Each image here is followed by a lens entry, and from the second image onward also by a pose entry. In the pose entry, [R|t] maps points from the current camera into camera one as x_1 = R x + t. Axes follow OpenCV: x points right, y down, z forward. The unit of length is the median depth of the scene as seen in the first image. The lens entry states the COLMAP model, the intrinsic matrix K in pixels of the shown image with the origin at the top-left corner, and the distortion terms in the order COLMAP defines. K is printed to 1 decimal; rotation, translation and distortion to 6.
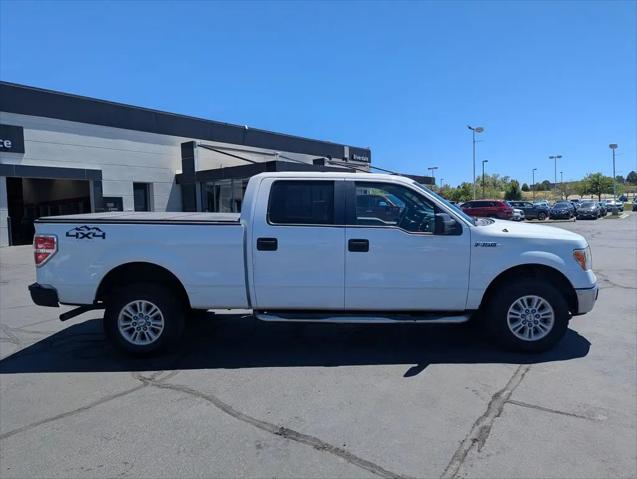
lens RADIAL K [[452.4, 0, 317.2], [0, 452.4, 242.0], [0, 0, 1]] dist [0.025524, 0.002108]
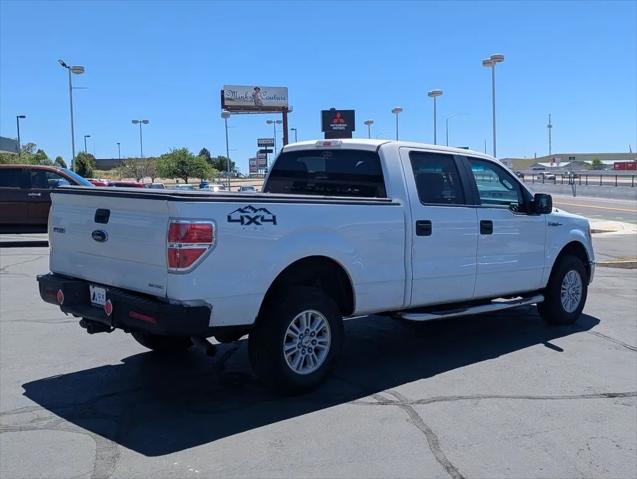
lens RADIAL K [[776.2, 0, 314.1], [0, 776.2, 234.5], [0, 0, 1]] dist [0.051543, 0.000000]
pose [[0.697296, -0.023980, 0.716382, -1.261070], [0.042682, 0.999056, -0.008103, 0.019921], [-0.715511, 0.036227, 0.697661, 0.141168]]
